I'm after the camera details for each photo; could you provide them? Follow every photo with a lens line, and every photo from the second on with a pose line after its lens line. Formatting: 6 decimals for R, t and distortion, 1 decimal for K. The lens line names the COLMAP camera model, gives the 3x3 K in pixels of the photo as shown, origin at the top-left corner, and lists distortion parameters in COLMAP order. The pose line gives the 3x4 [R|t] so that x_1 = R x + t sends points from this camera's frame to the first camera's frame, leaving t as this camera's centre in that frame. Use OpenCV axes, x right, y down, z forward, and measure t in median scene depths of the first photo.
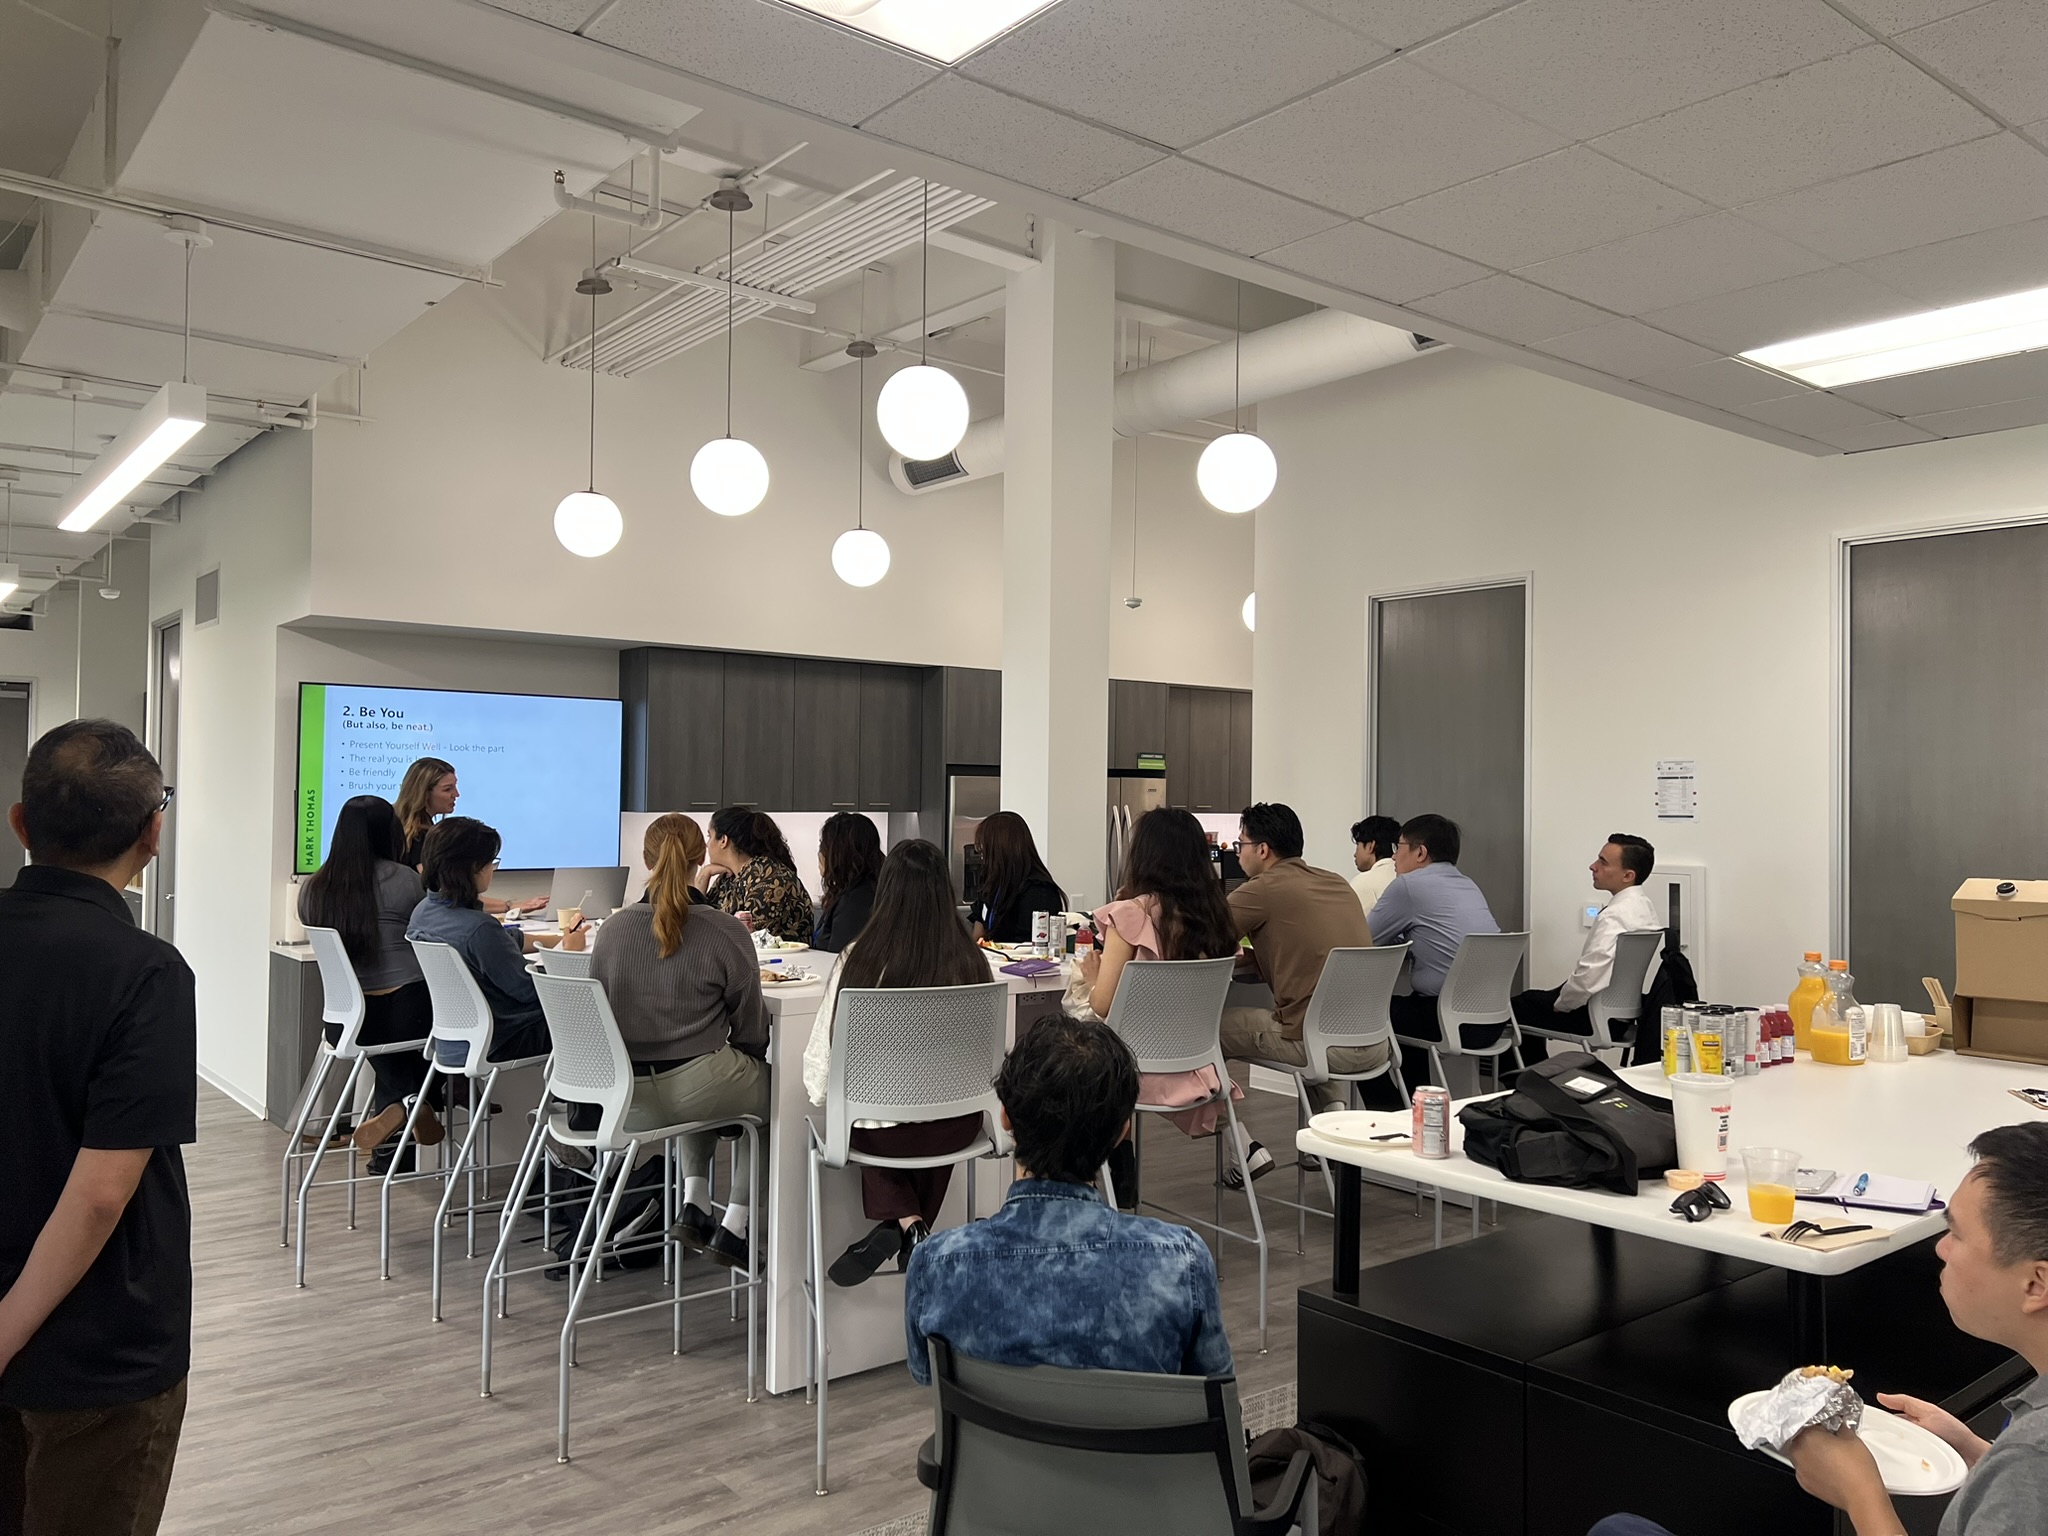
lens RADIAL K [[1533.7, 0, 1024.0], [0, 1533.7, 768.0], [0, 0, 1]] dist [0.003087, -0.007099]
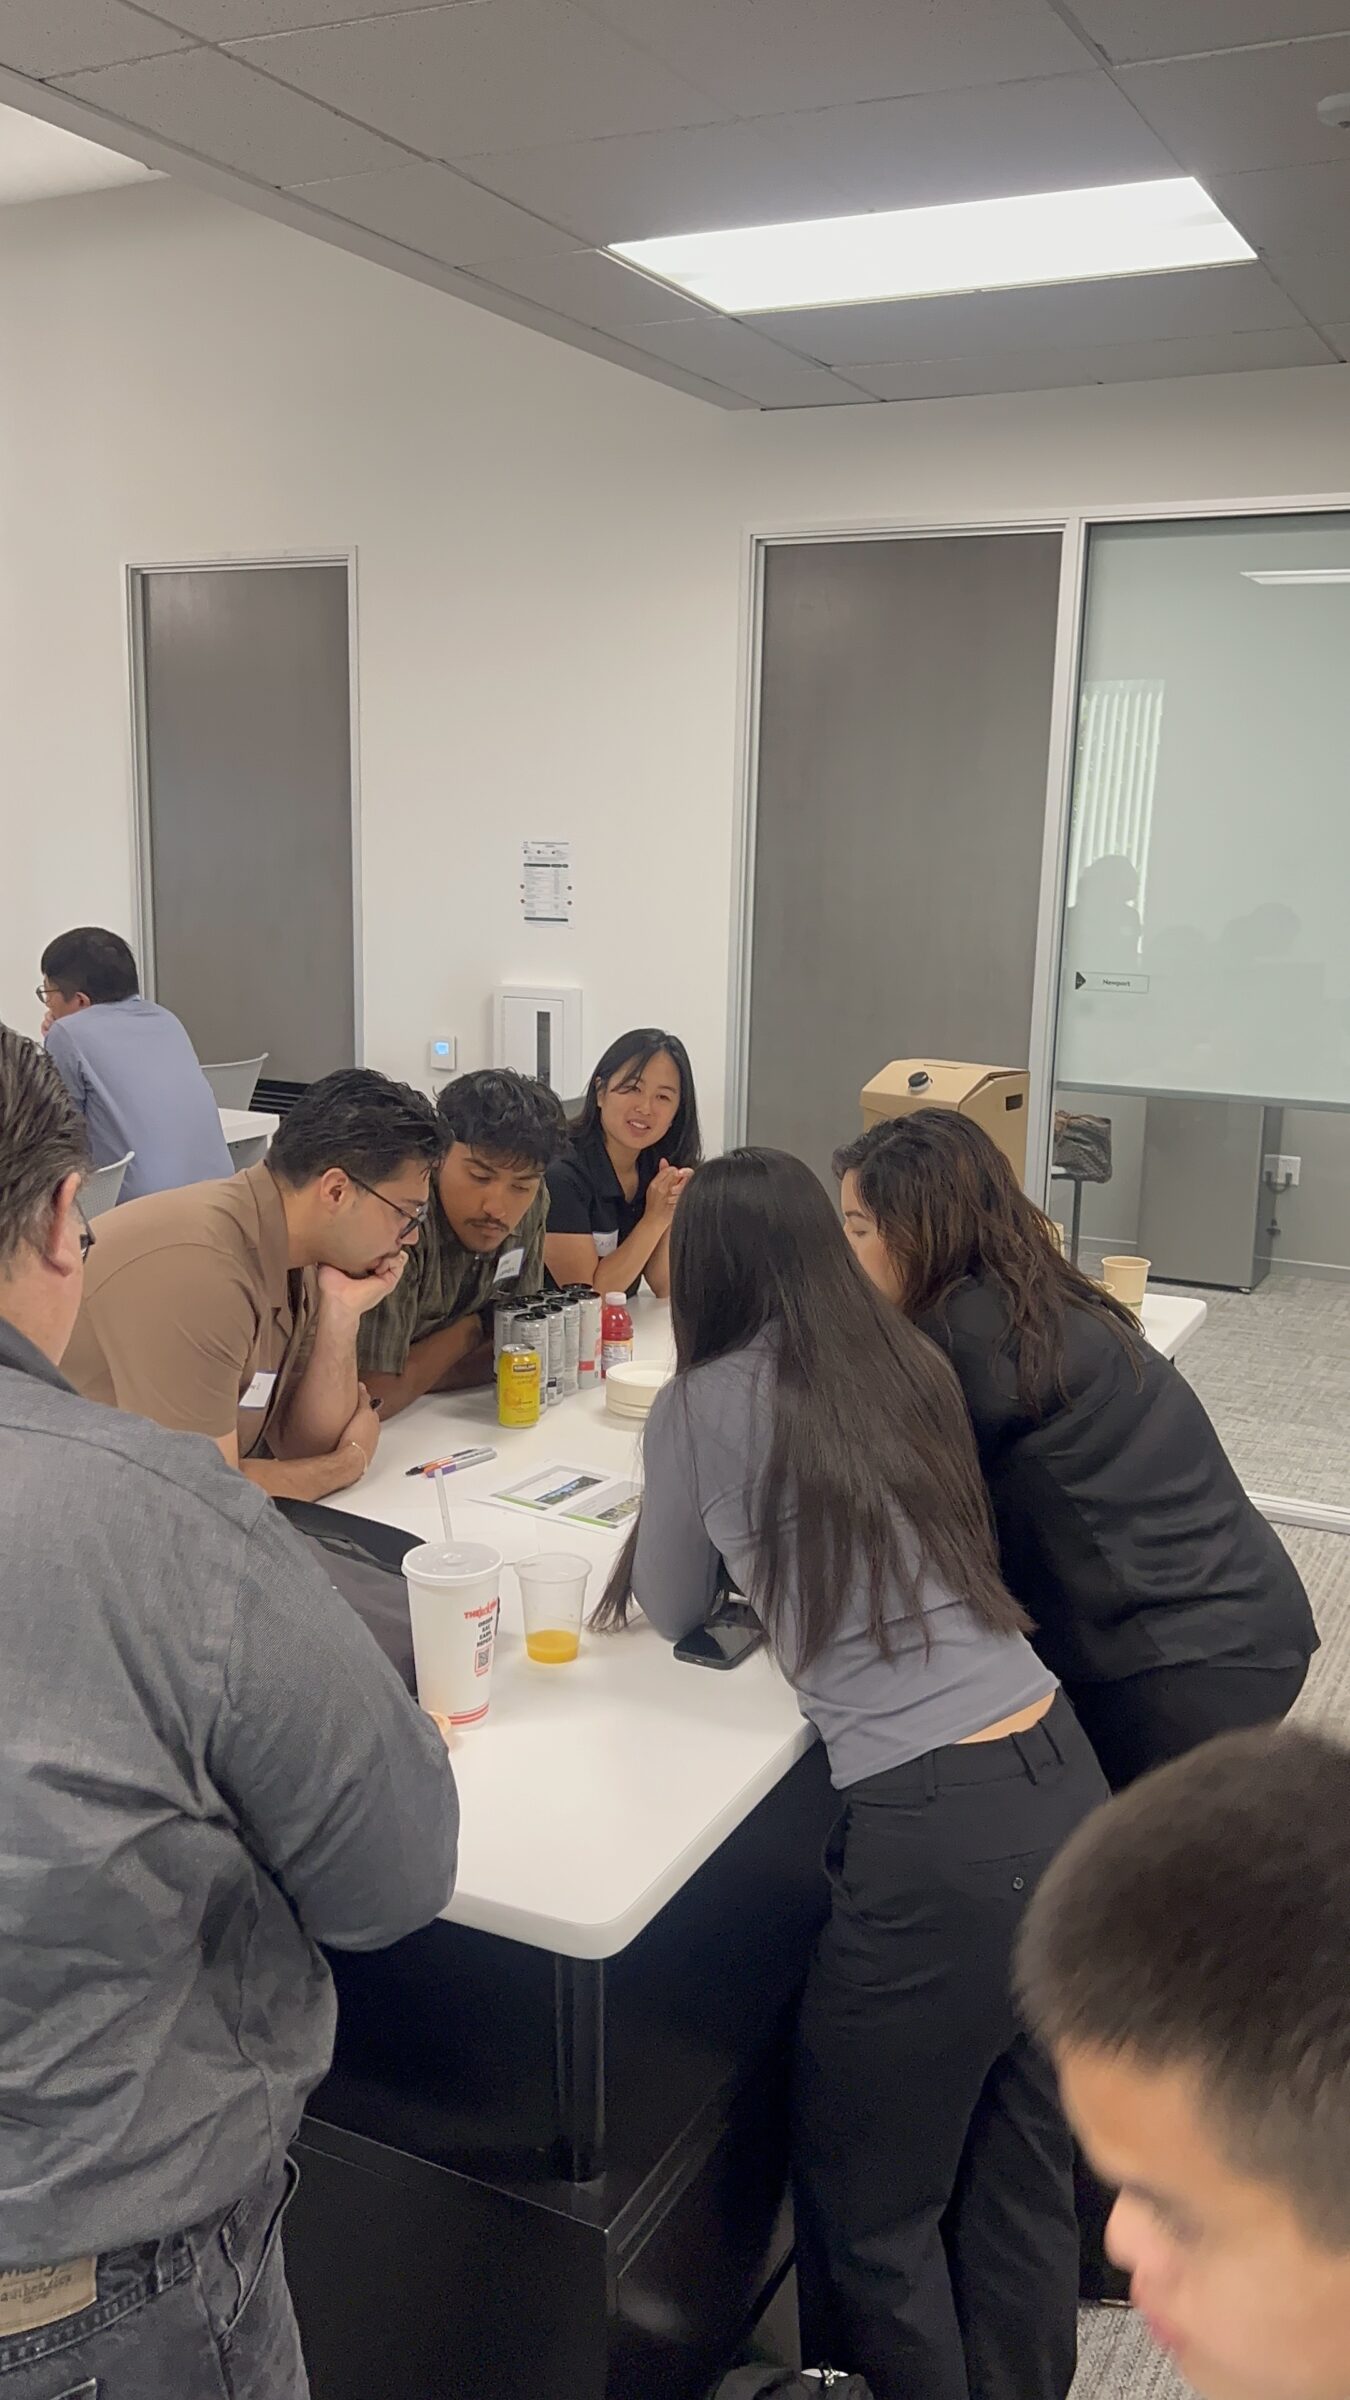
lens RADIAL K [[1960.3, 0, 675.0], [0, 1960.3, 1200.0], [0, 0, 1]] dist [0.006948, 0.007275]
pose [[0.908427, -0.081096, 0.410102, 0.111873], [-0.013515, 0.974794, 0.222697, -0.058111], [-0.417825, -0.207847, 0.884433, 0.159346]]
